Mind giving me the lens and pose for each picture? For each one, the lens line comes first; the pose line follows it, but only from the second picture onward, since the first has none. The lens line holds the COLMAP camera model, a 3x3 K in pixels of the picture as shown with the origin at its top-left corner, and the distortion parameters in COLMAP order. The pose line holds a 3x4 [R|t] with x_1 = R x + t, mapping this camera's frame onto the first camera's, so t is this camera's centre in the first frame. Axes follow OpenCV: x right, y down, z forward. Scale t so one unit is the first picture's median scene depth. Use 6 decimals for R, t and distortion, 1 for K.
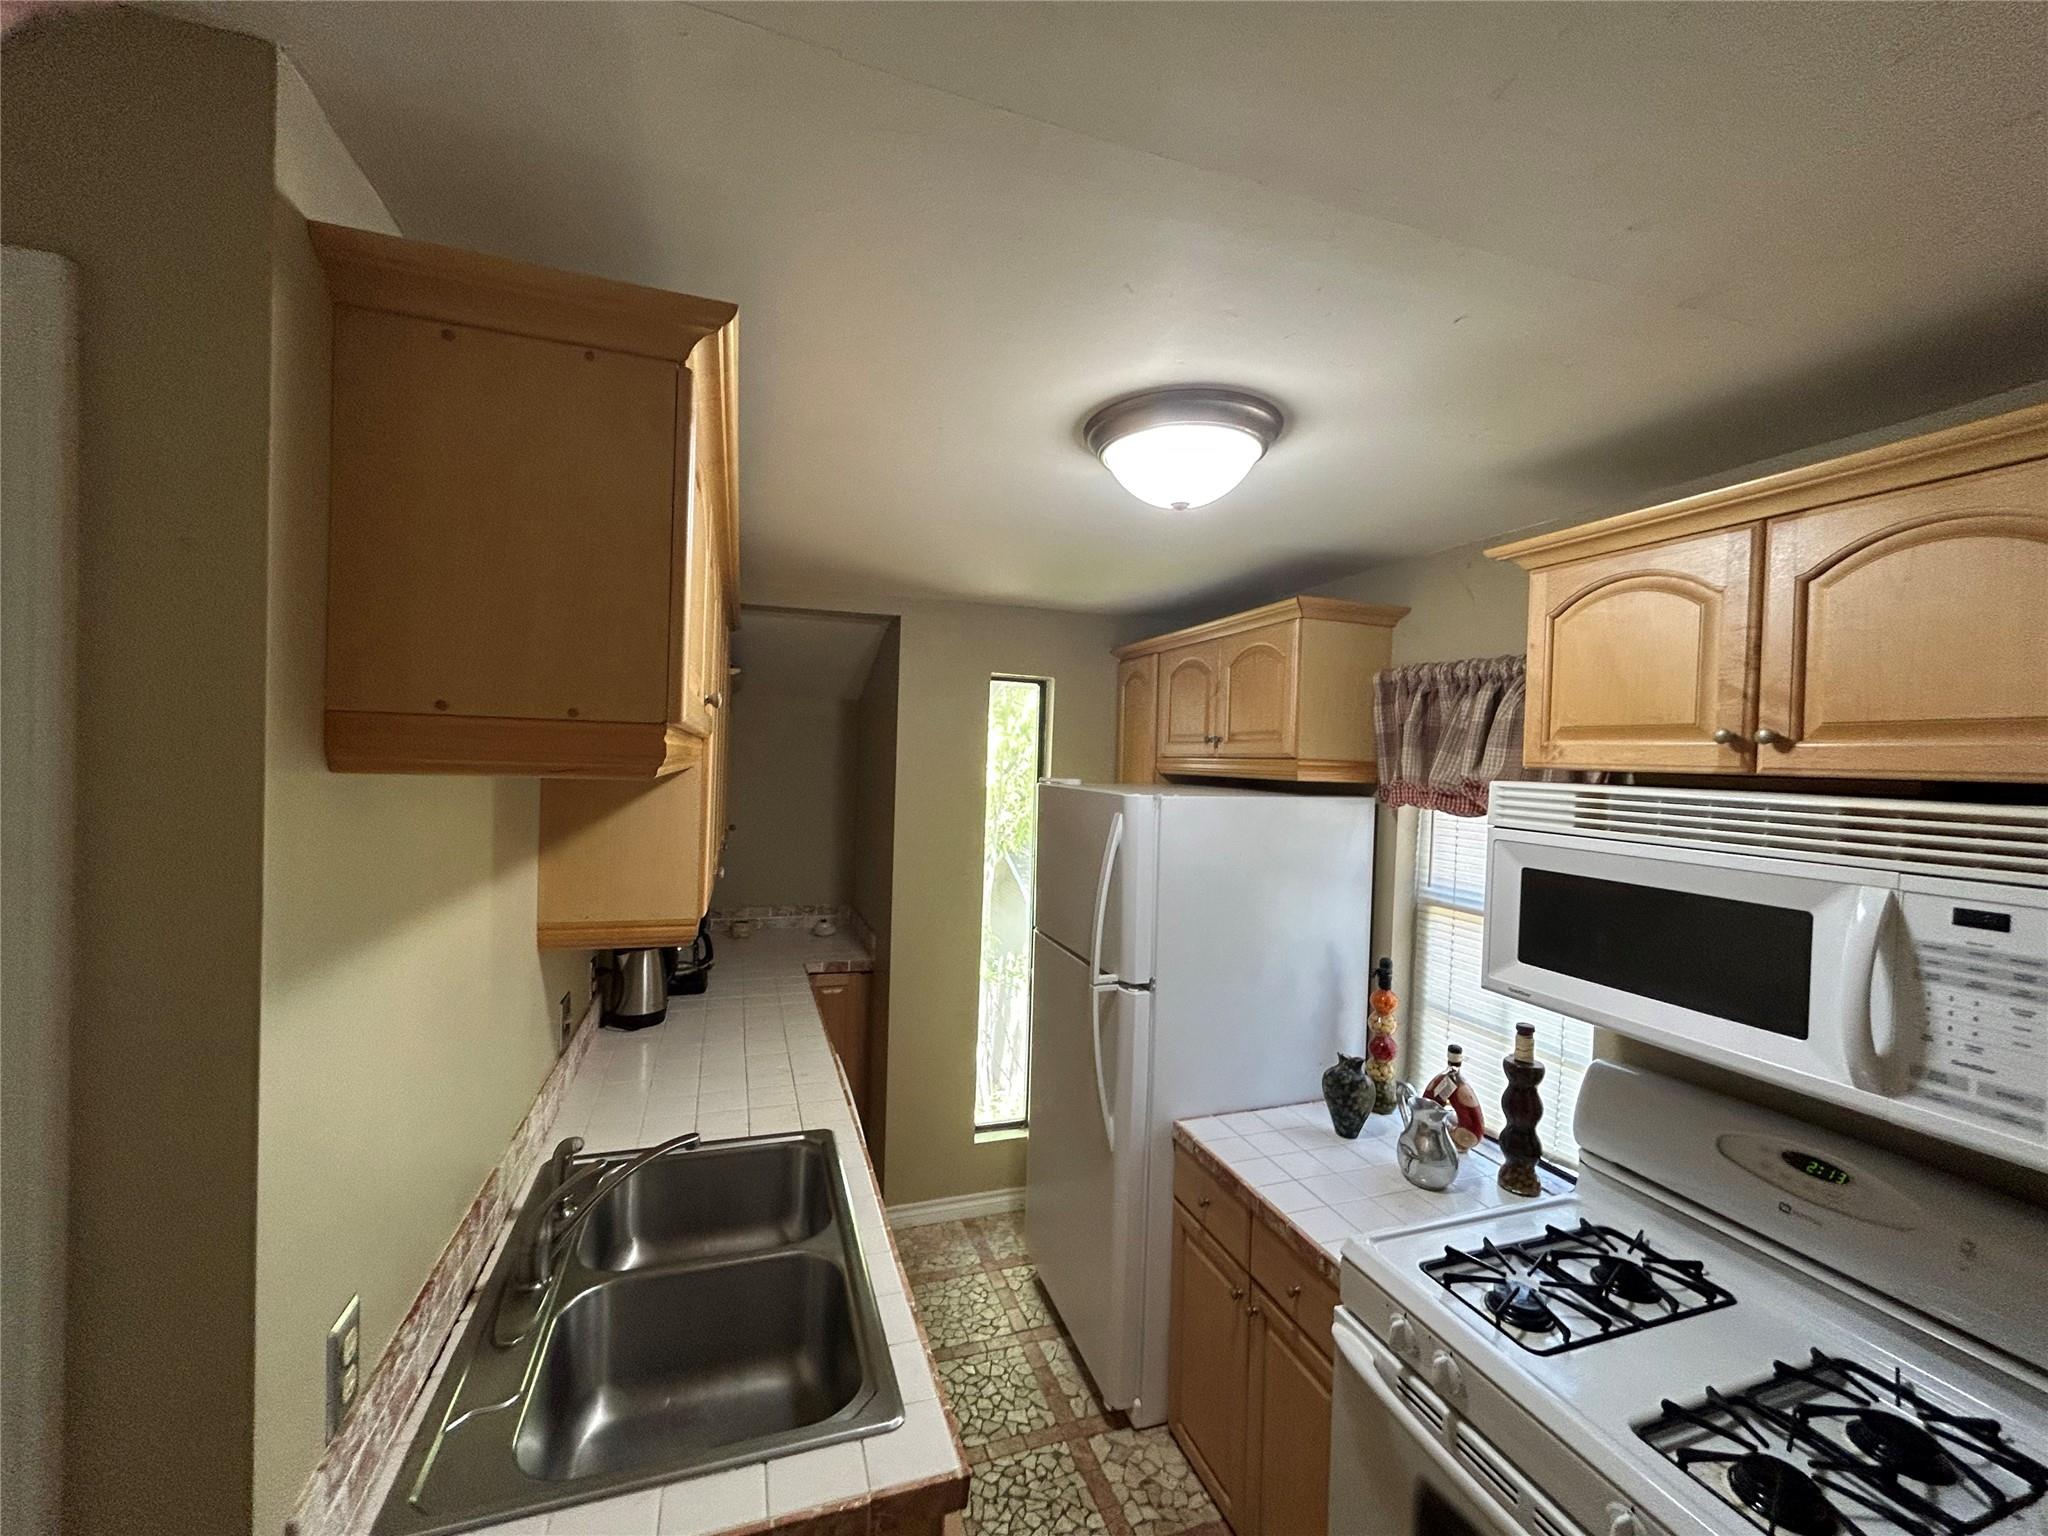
lens RADIAL K [[833.7, 0, 1024.0], [0, 833.7, 768.0], [0, 0, 1]] dist [0.000946, 0.000236]
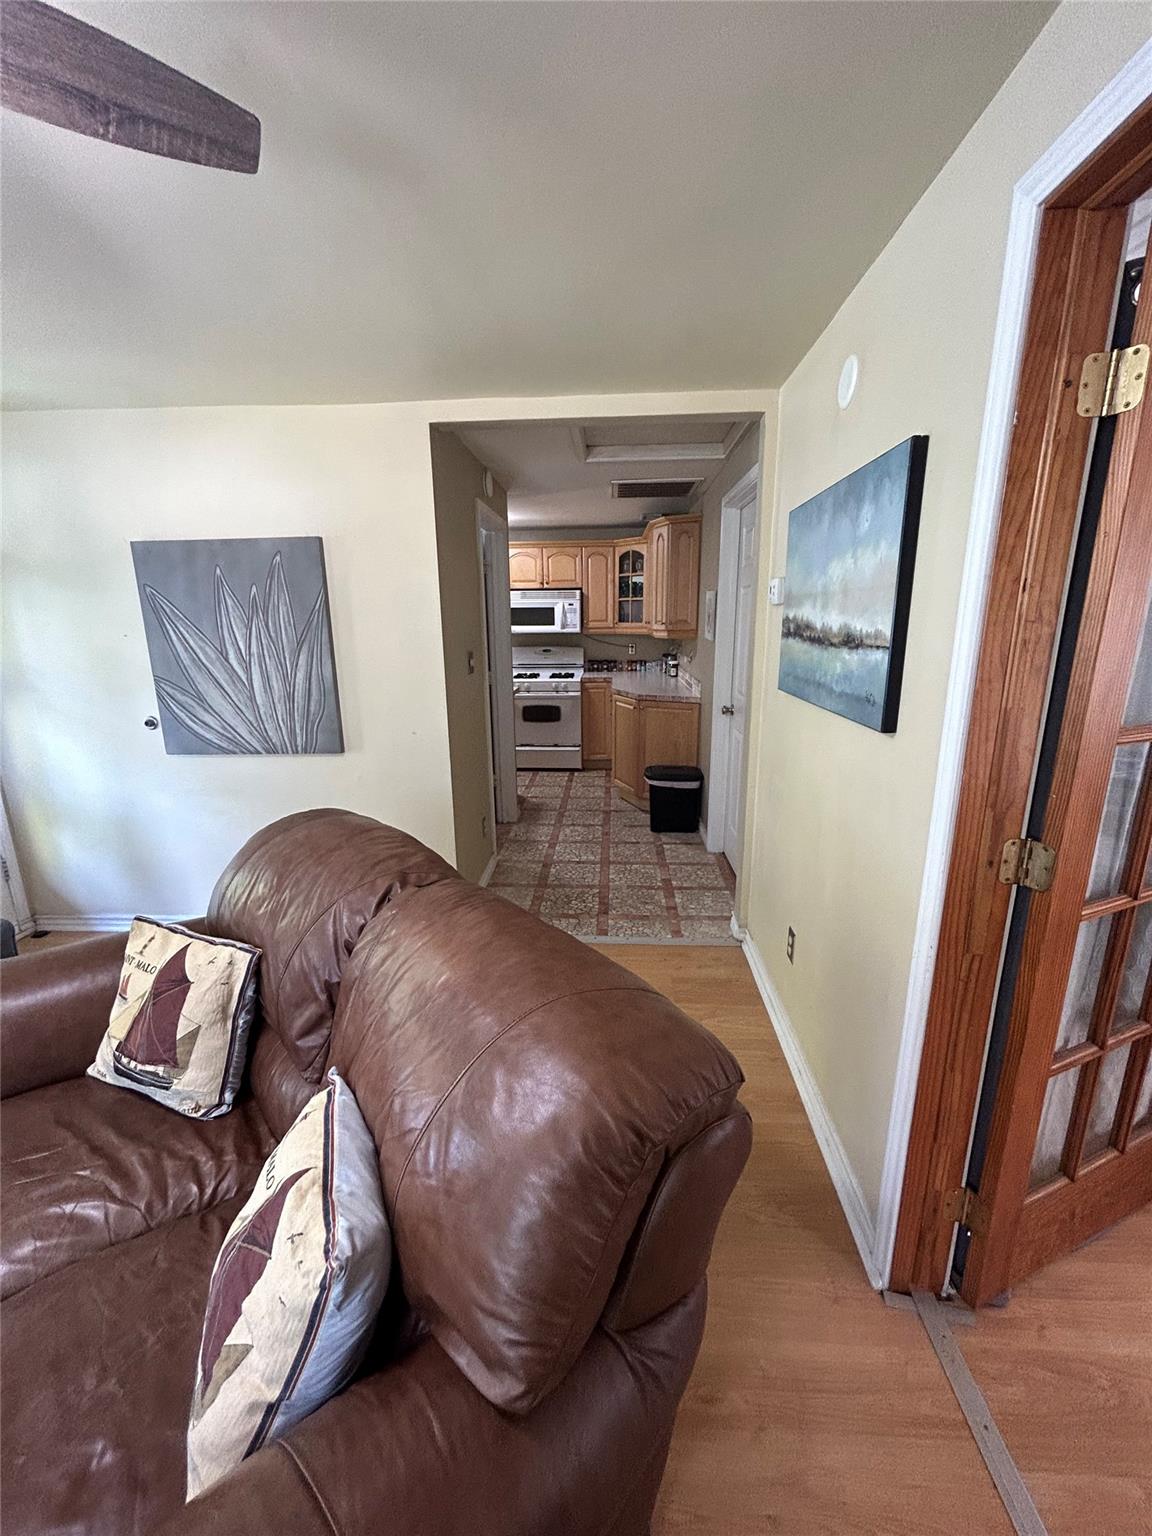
lens RADIAL K [[625.3, 0, 576.0], [0, 625.3, 768.0], [0, 0, 1]] dist [0.000946, 0.000236]
pose [[0.380918, -0.255754, 0.888533, -3.085104], [0.039363, 0.964597, 0.260773, 0.081670], [-0.923771, -0.064358, 0.377500, -0.976917]]
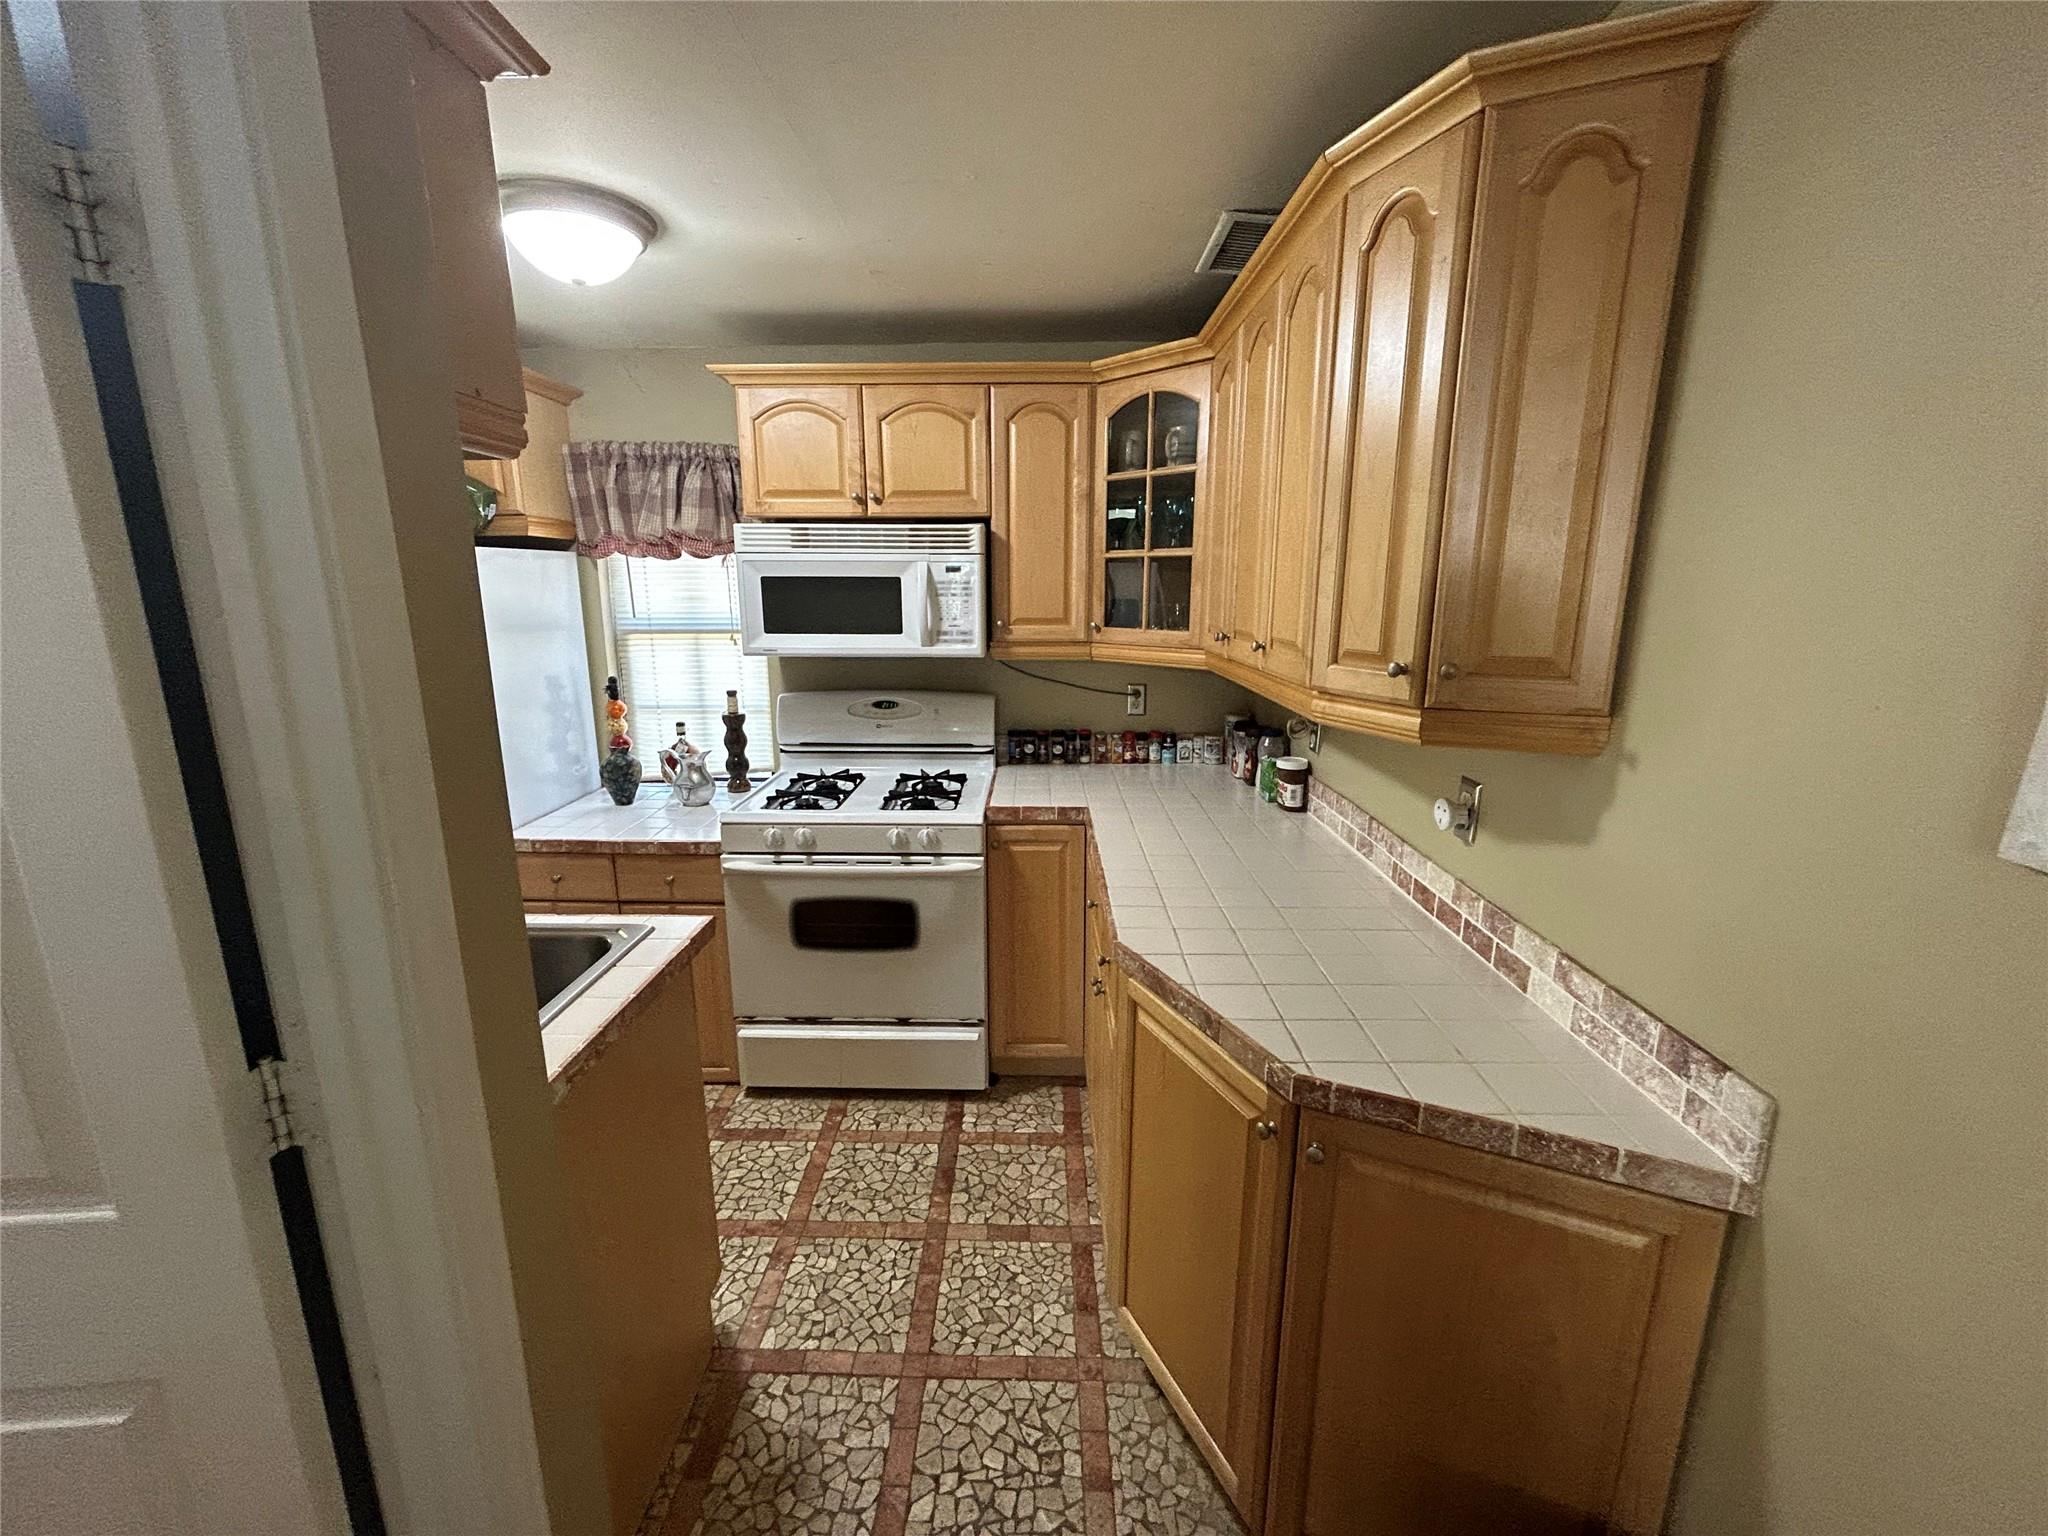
lens RADIAL K [[833.7, 0, 1024.0], [0, 833.7, 768.0], [0, 0, 1]] dist [0.000946, 0.000236]
pose [[0.344436, -0.232992, 0.909439, -0.837648], [0.027503, 0.970803, 0.238297, 0.107665], [-0.938407, -0.057065, 0.340788, -0.093045]]
